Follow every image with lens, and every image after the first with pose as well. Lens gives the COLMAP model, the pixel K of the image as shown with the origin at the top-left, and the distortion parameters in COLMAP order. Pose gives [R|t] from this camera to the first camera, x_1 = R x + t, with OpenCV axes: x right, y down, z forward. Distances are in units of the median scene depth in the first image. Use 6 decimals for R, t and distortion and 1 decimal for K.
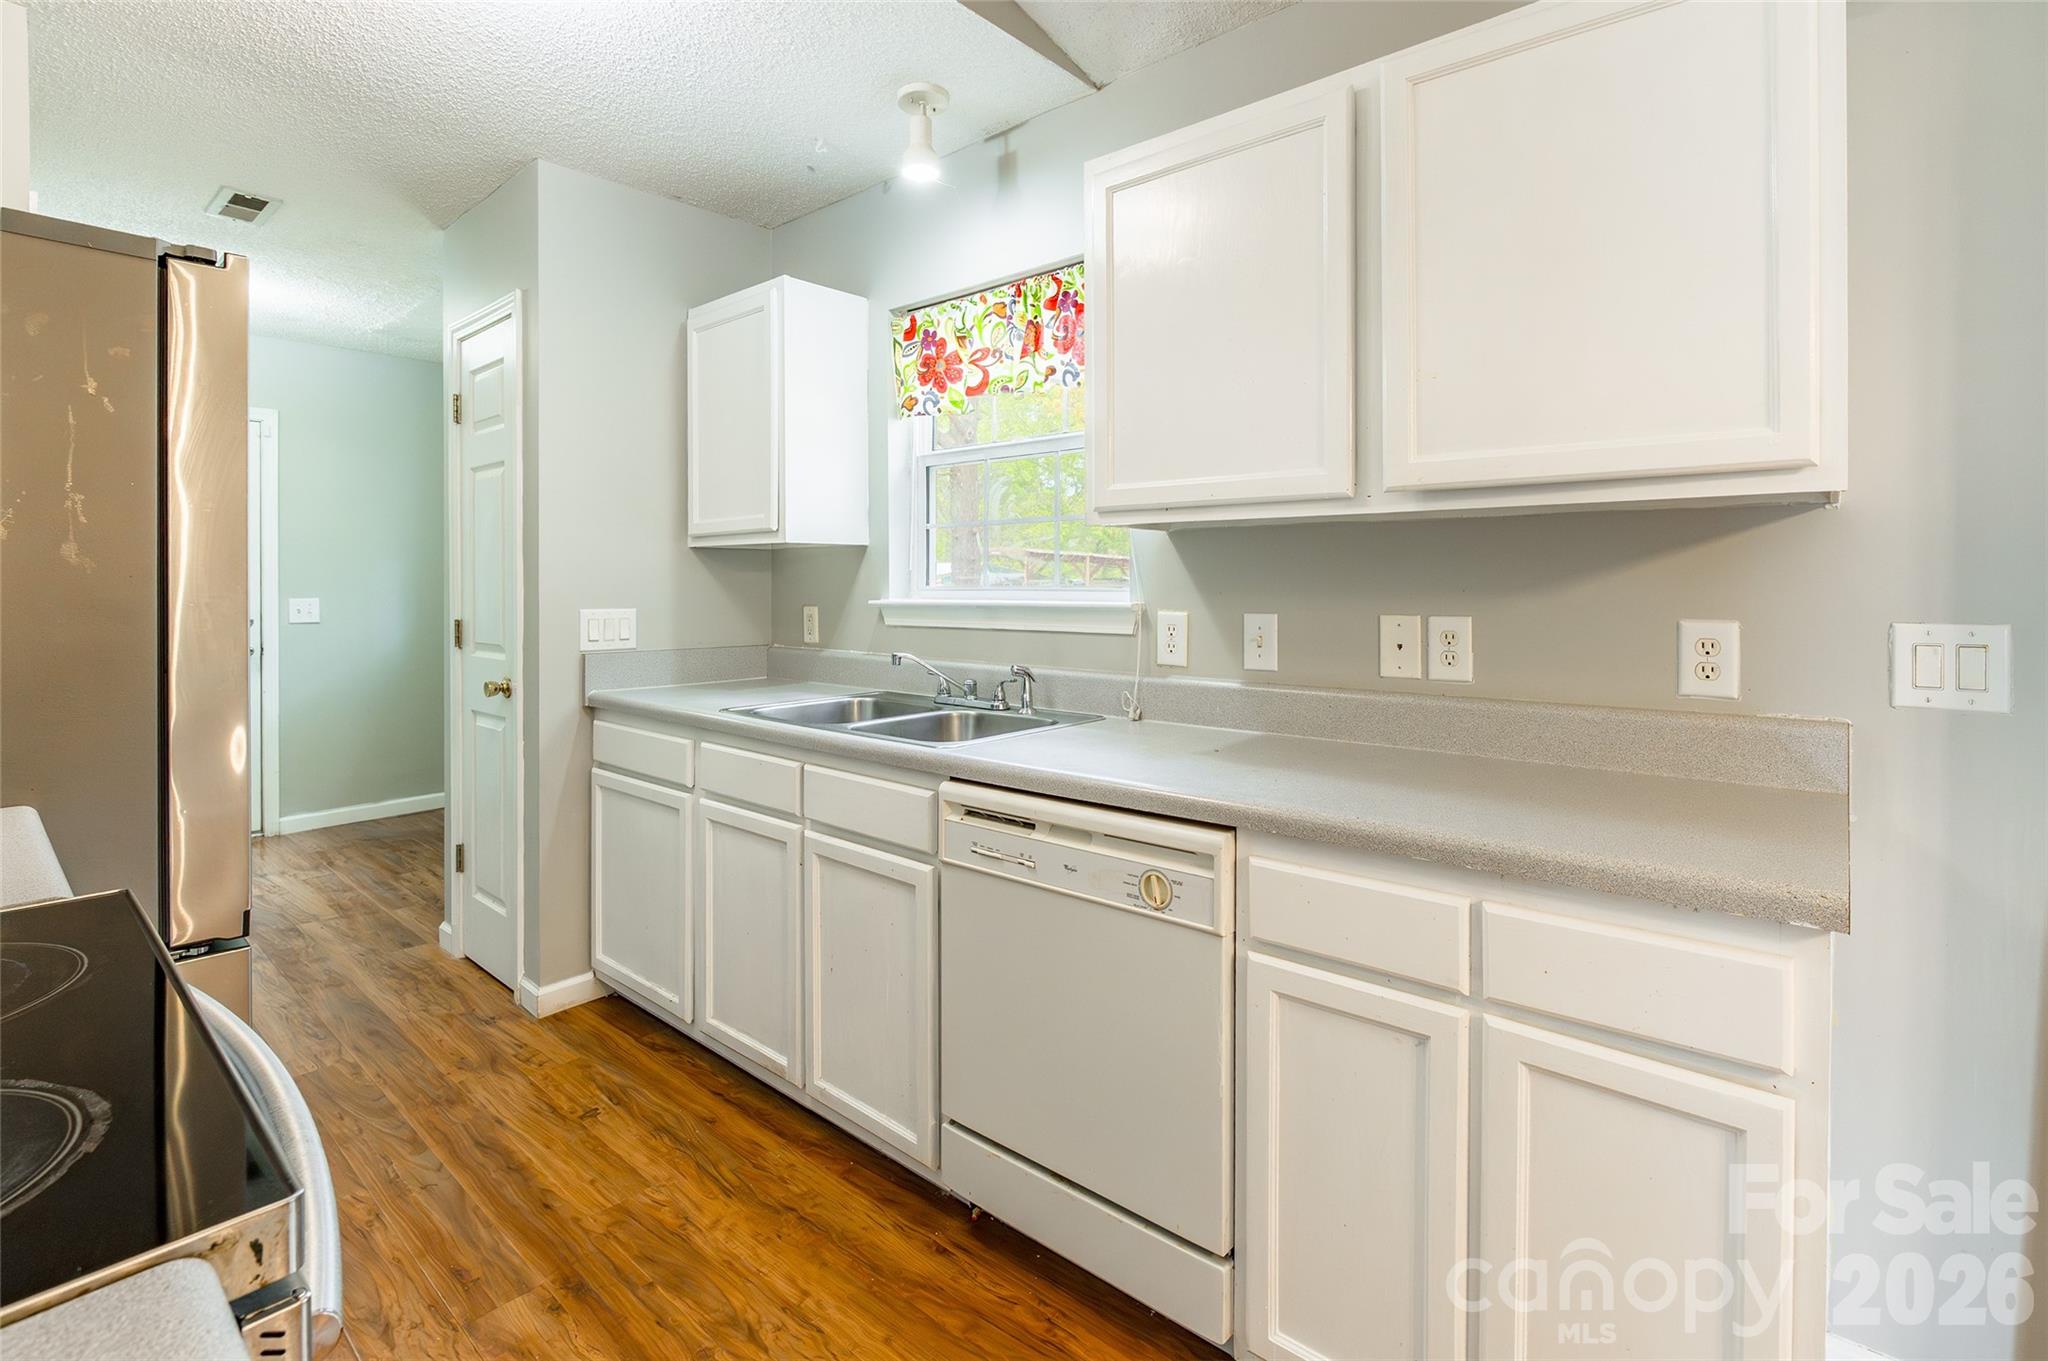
lens RADIAL K [[938.1, 0, 1027.3], [0, 938.1, 587.1], [0, 0, 1]] dist [-0.002083, -0.000140]
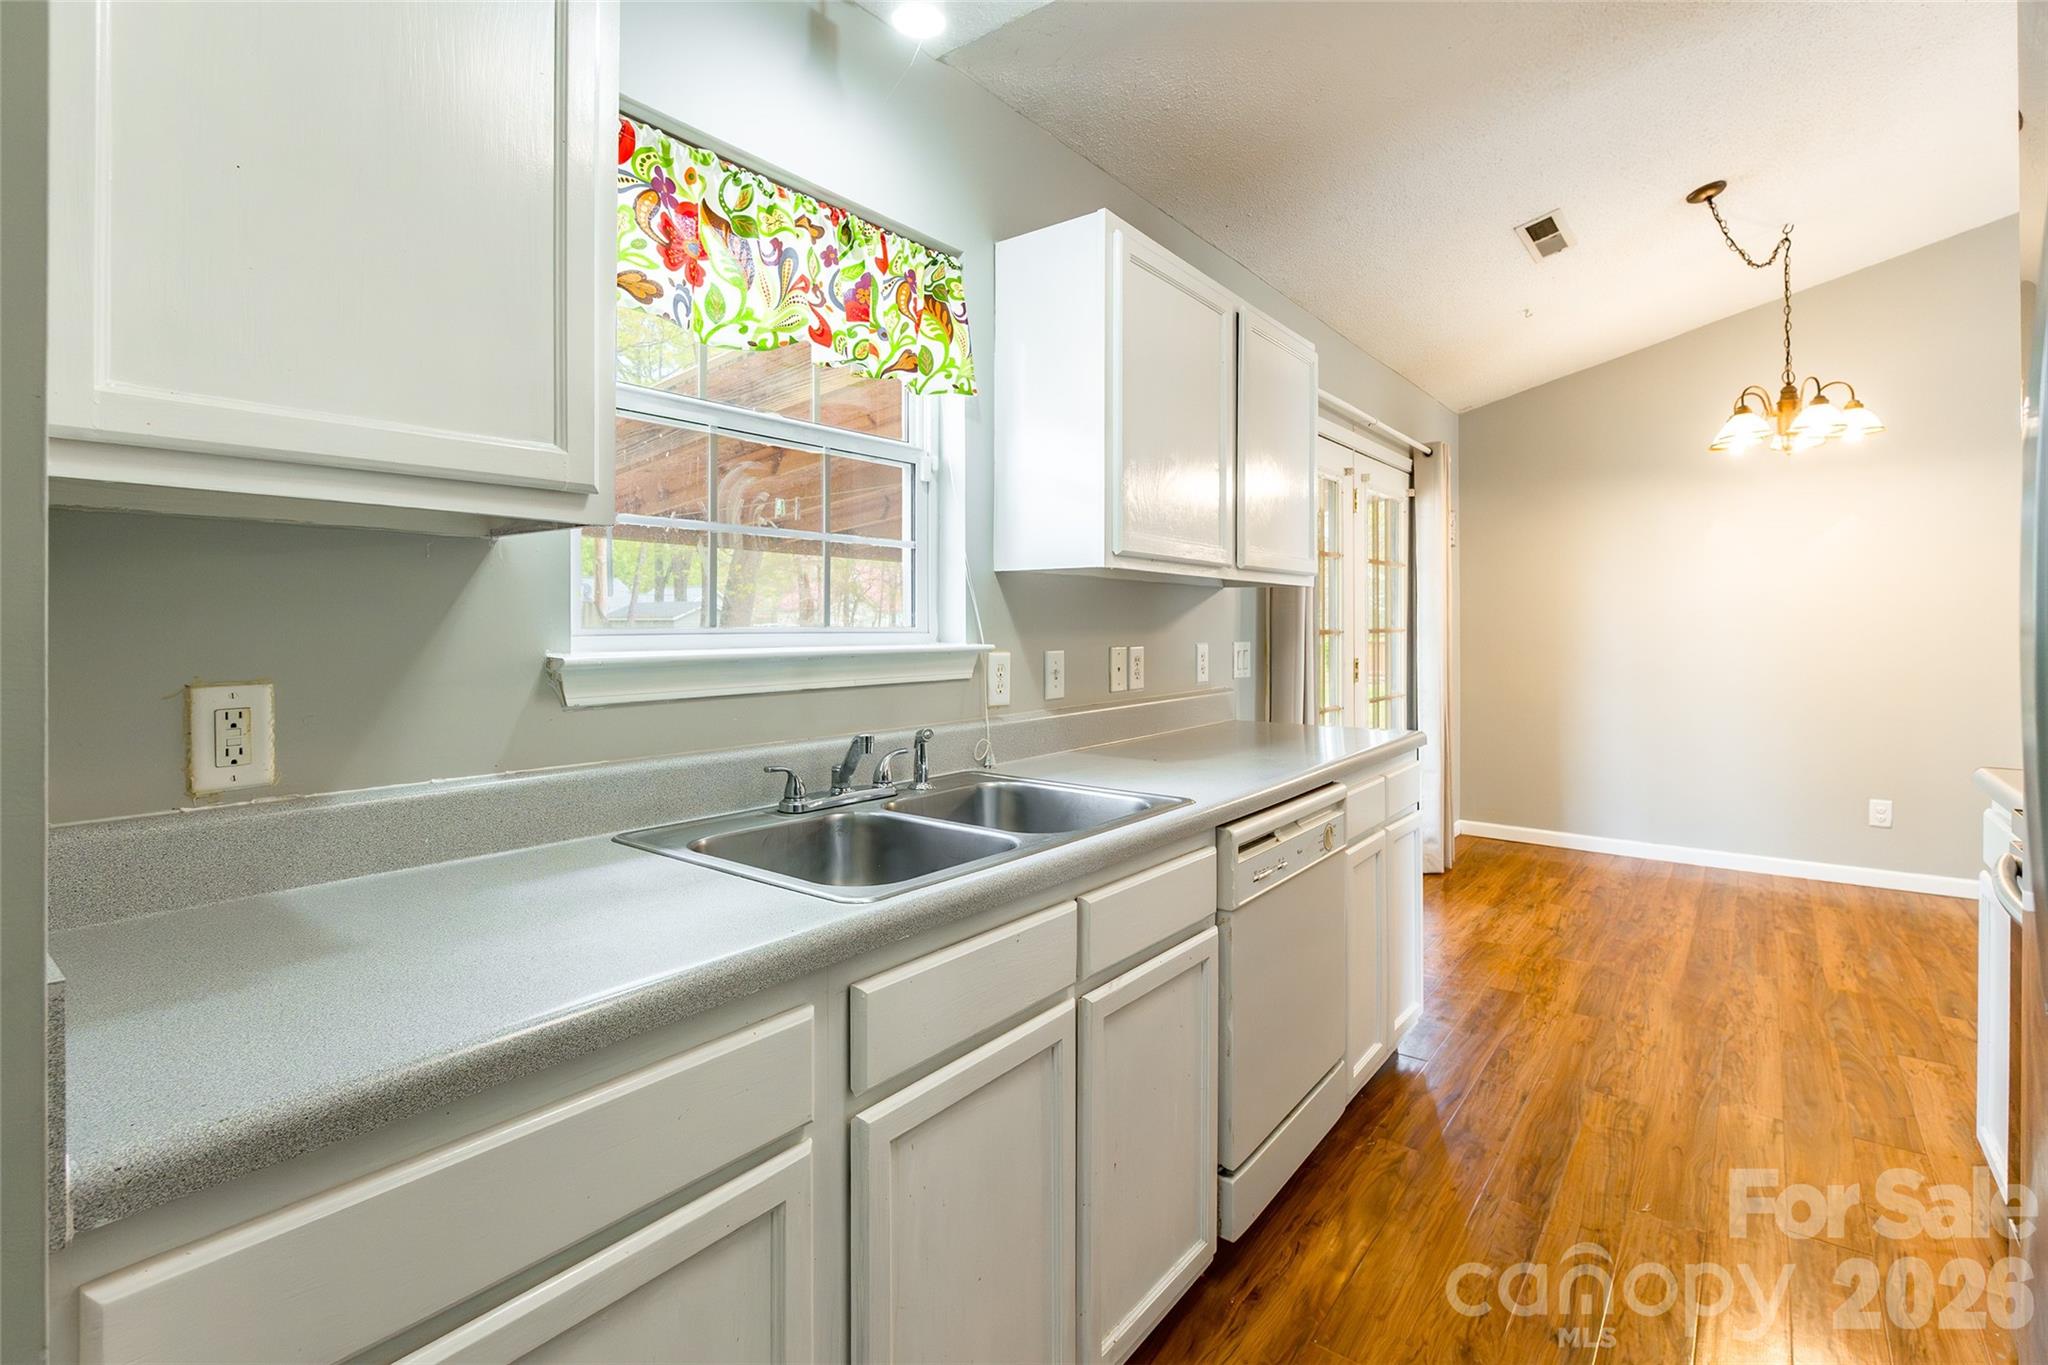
lens RADIAL K [[967.5, 0, 1020.3], [0, 967.5, 611.9], [0, 0, 1]] dist [-0.001892, -0.000299]
pose [[-0.063711, 0.011576, 0.997901, -0.877014], [-0.000505, 0.999932, -0.011632, -0.004622], [-0.997968, -0.001245, -0.063701, 1.040871]]
